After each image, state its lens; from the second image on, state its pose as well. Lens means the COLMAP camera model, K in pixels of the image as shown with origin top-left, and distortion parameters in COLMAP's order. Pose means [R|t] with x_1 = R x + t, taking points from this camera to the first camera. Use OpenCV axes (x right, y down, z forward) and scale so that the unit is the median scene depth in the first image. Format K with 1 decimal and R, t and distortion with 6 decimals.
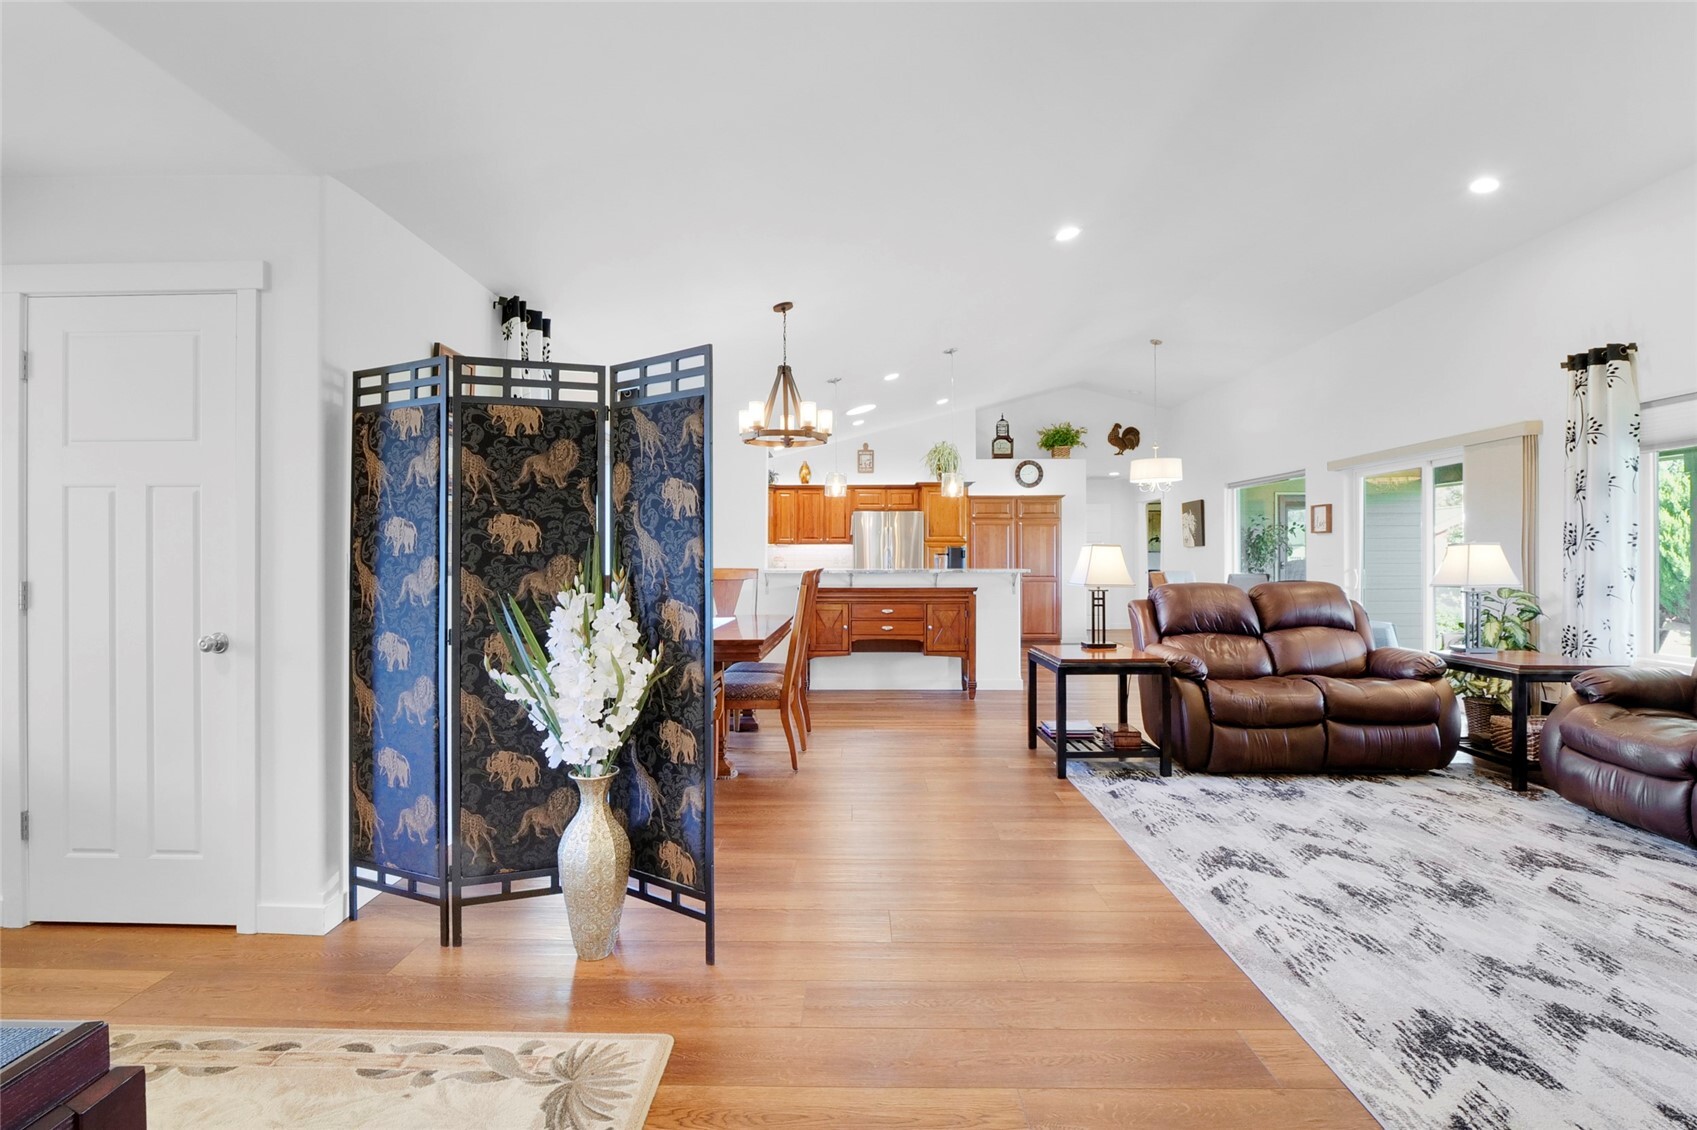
lens RADIAL K [[799.8, 0, 808.6], [0, 799.8, 562.5], [0, 0, 1]] dist [-0.018158, 0.001515]
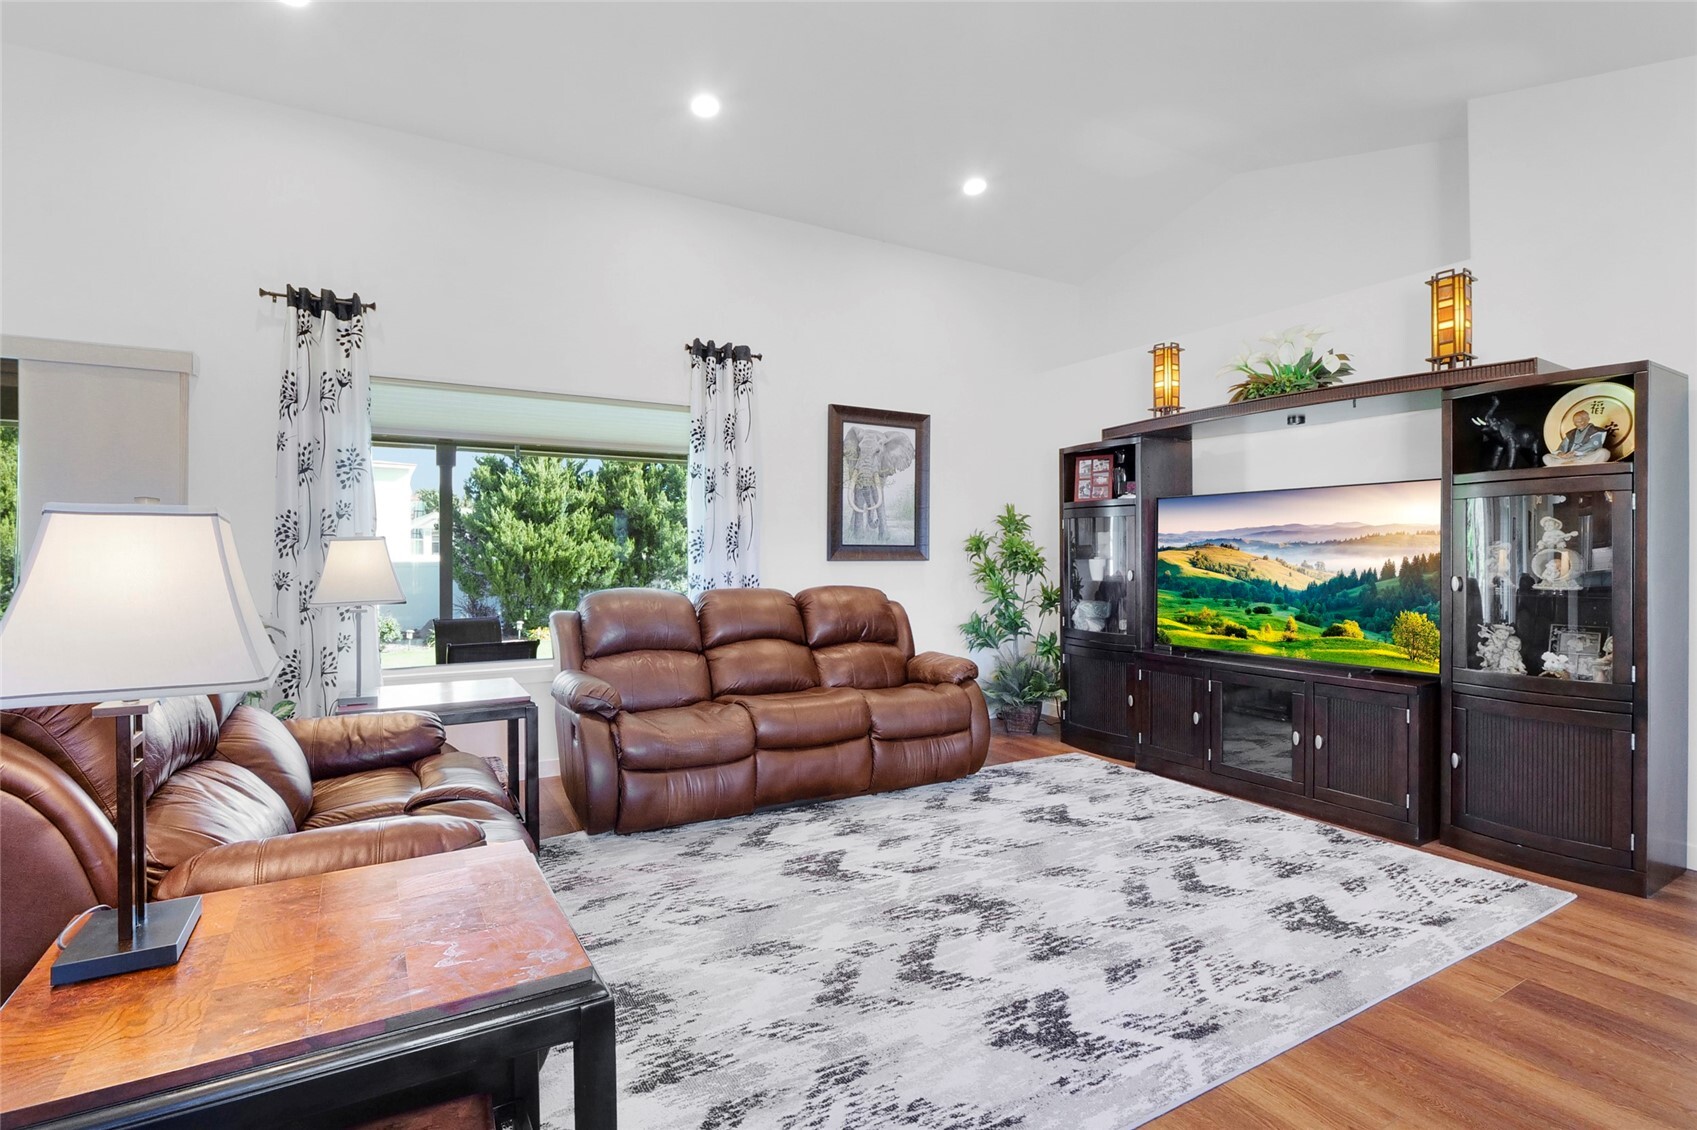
lens RADIAL K [[799.8, 0, 824.8], [0, 799.8, 582.8], [0, 0, 1]] dist [-0.018158, 0.001515]
pose [[-0.546710, -0.027633, 0.836866, 0.107329], [0.006400, 0.999288, 0.037177, -0.016471], [-0.837298, 0.025681, -0.546144, 1.593929]]
